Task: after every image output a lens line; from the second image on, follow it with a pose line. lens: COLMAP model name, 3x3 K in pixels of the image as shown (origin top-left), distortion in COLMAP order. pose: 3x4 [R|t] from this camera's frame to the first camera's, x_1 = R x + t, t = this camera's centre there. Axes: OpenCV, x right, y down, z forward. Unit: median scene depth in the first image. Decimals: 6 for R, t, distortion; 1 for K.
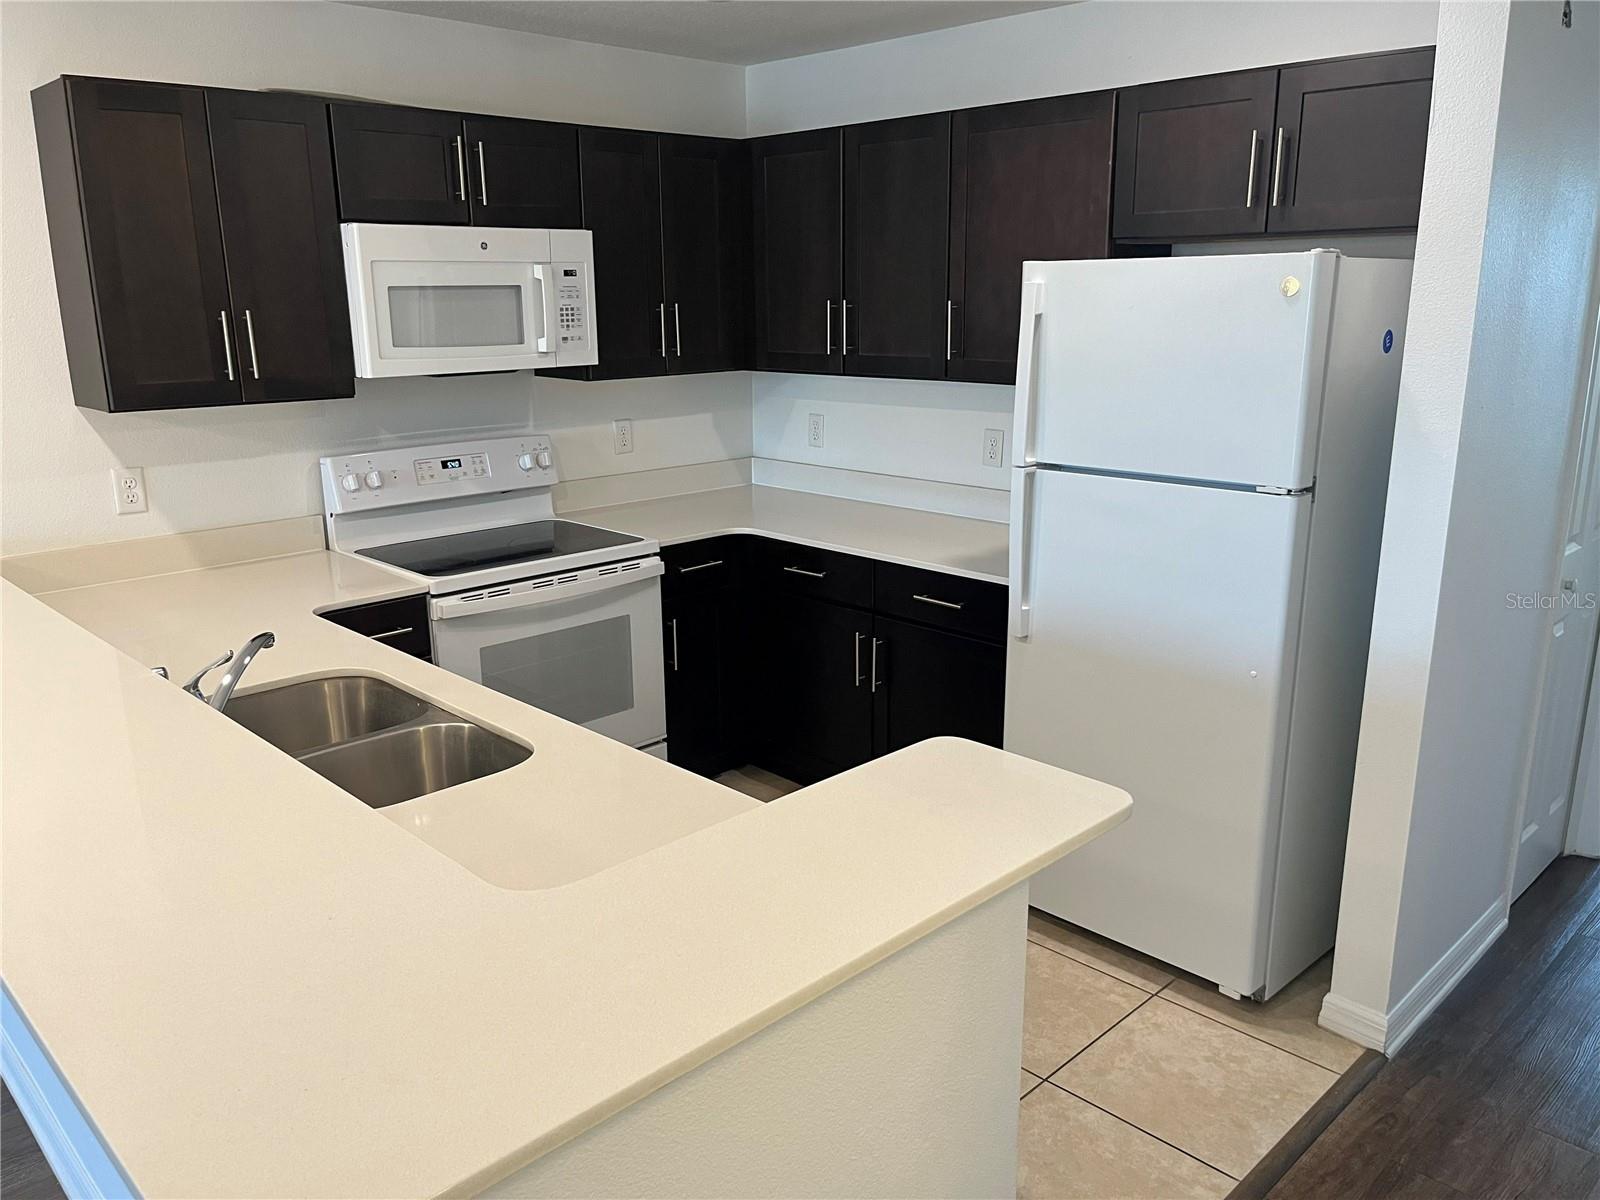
lens RADIAL K [[1239.5, 0, 783.0], [0, 1239.5, 610.5], [0, 0, 1]] dist [0.011949, -0.004420]
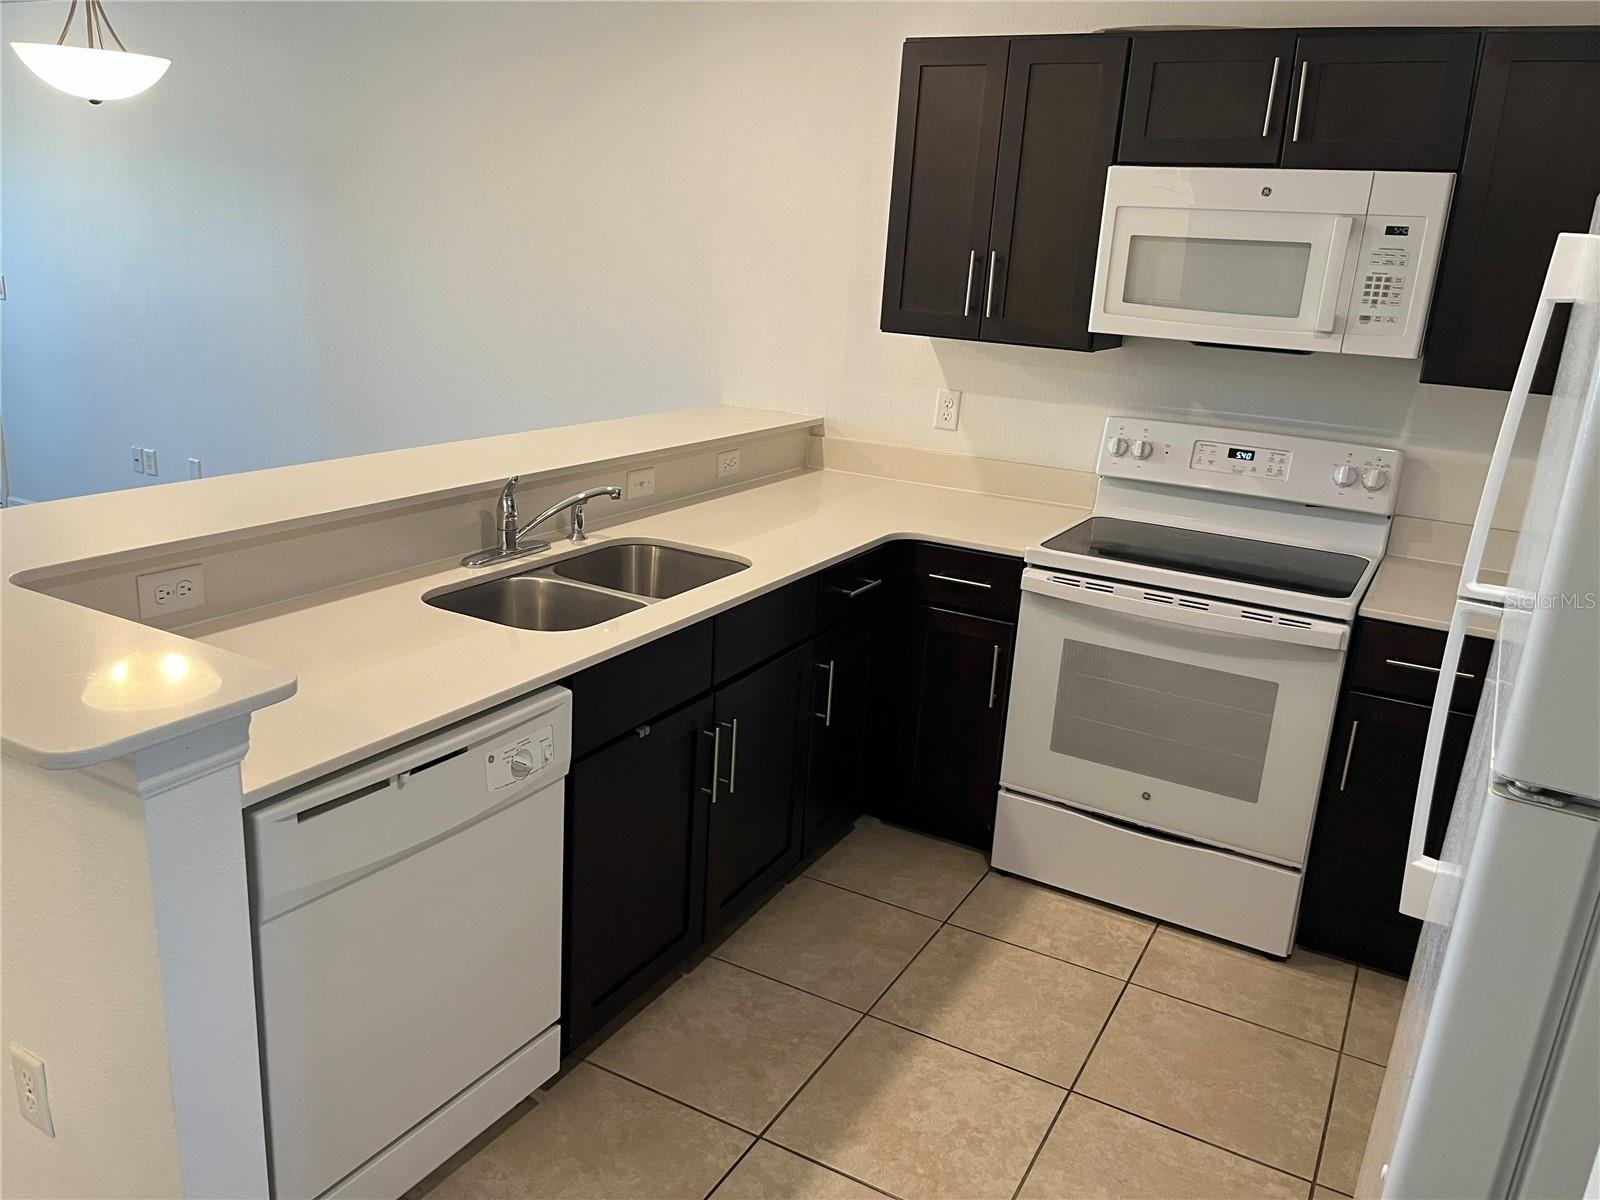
lens RADIAL K [[1239.5, 0, 783.0], [0, 1239.5, 610.5], [0, 0, 1]] dist [0.011949, -0.004420]
pose [[0.275440, 0.296962, -0.914301, 0.473686], [-0.300095, 0.930123, 0.211695, -0.108183], [0.913277, 0.216068, 0.345310, 0.457419]]
